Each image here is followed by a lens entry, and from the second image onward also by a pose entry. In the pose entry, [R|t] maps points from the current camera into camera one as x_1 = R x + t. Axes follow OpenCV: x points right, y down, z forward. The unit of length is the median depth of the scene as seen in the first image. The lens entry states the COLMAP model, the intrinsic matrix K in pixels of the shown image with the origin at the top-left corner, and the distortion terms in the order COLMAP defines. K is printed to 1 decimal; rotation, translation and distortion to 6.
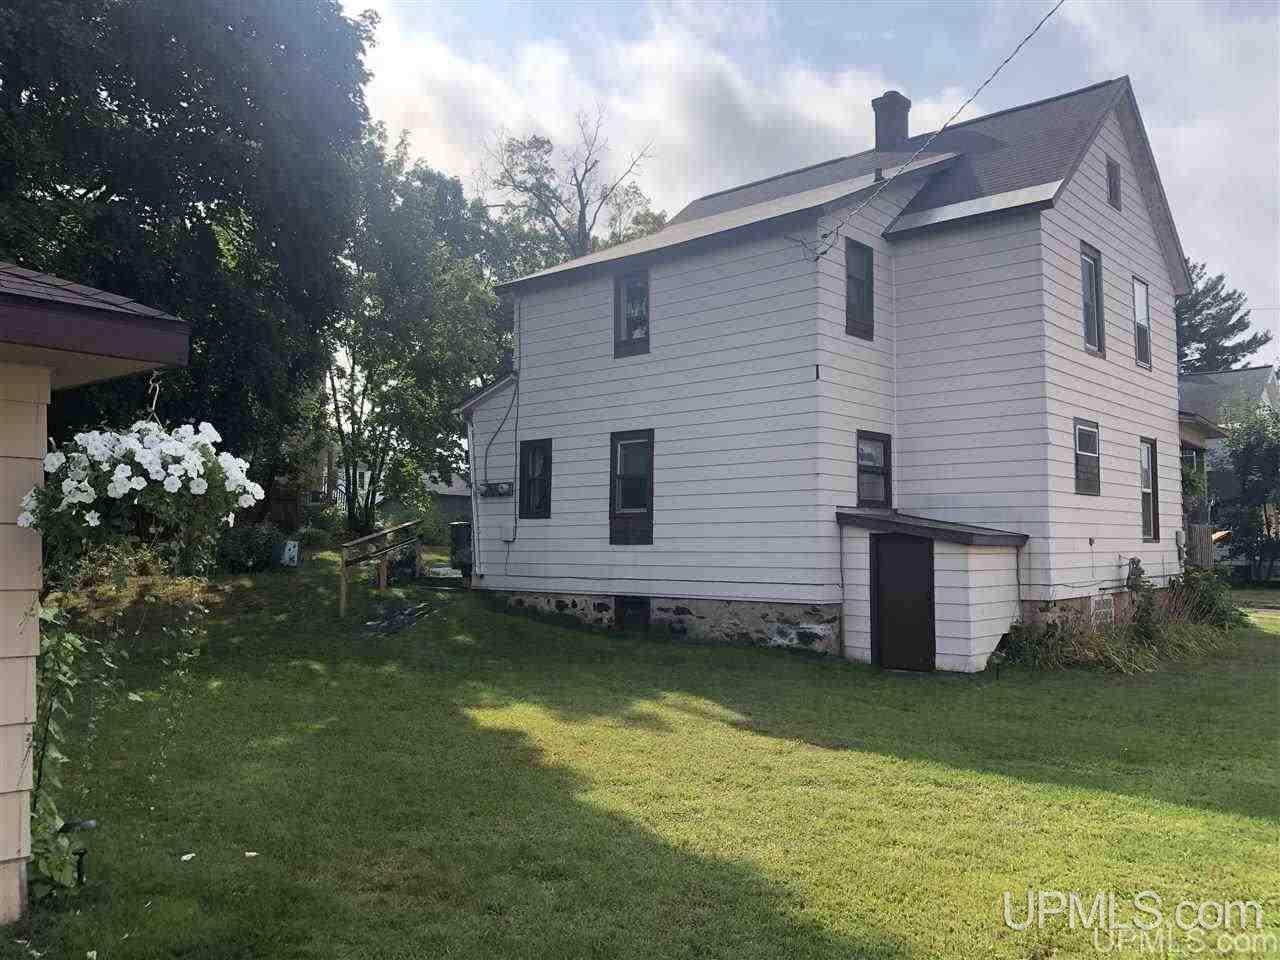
lens RADIAL K [[1043.8, 0, 640.0], [0, 1043.8, 480.0], [0, 0, 1]] dist [0.039458, -0.052655]
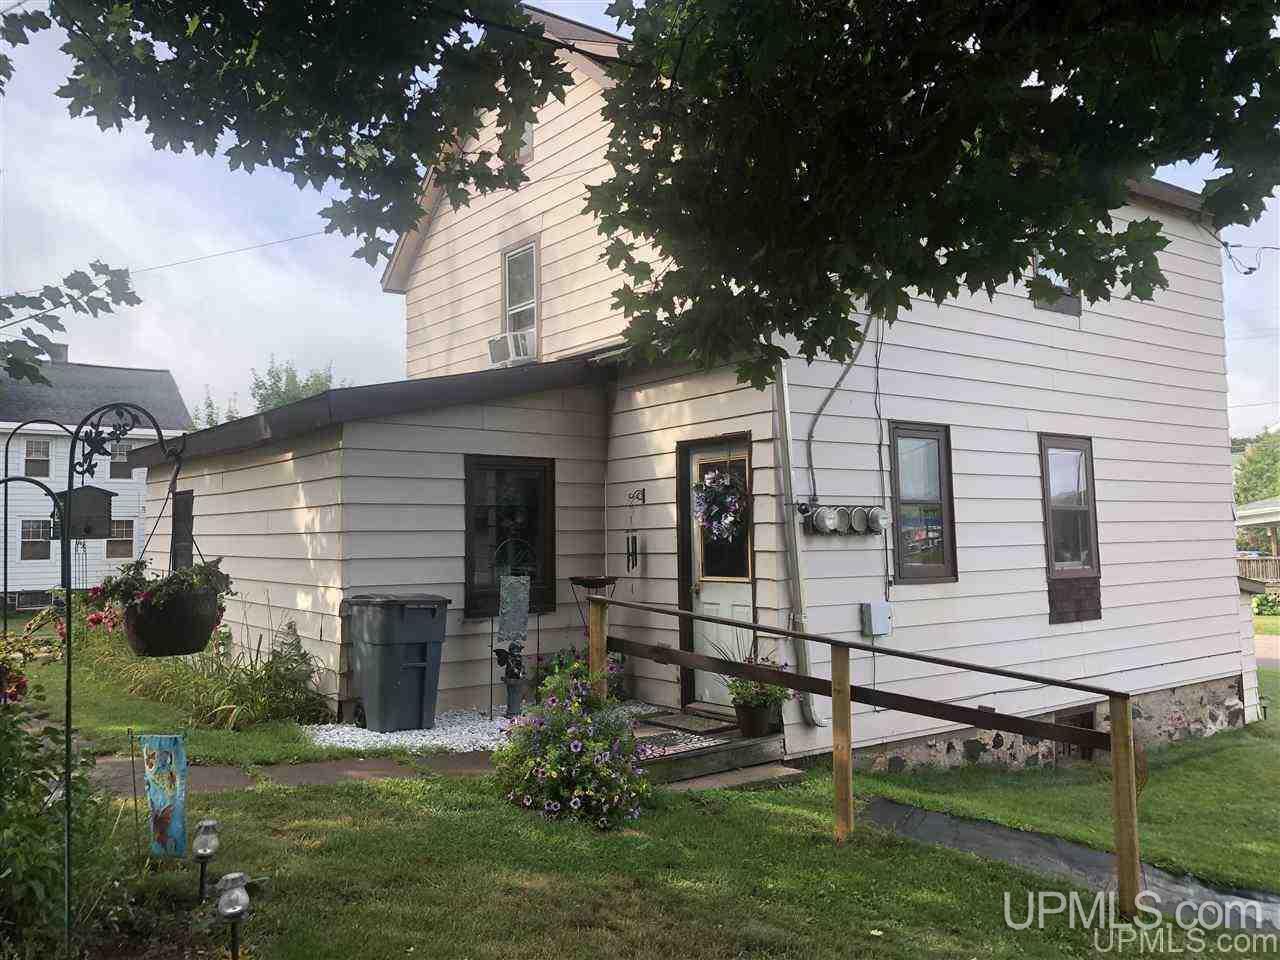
lens RADIAL K [[1043.8, 0, 640.0], [0, 1043.8, 480.0], [0, 0, 1]] dist [0.039458, -0.052655]
pose [[0.197364, 0.048625, 0.979124, -0.622247], [-0.049935, 0.997971, -0.039496, 0.014859], [-0.979058, -0.041098, 0.199392, 1.054868]]
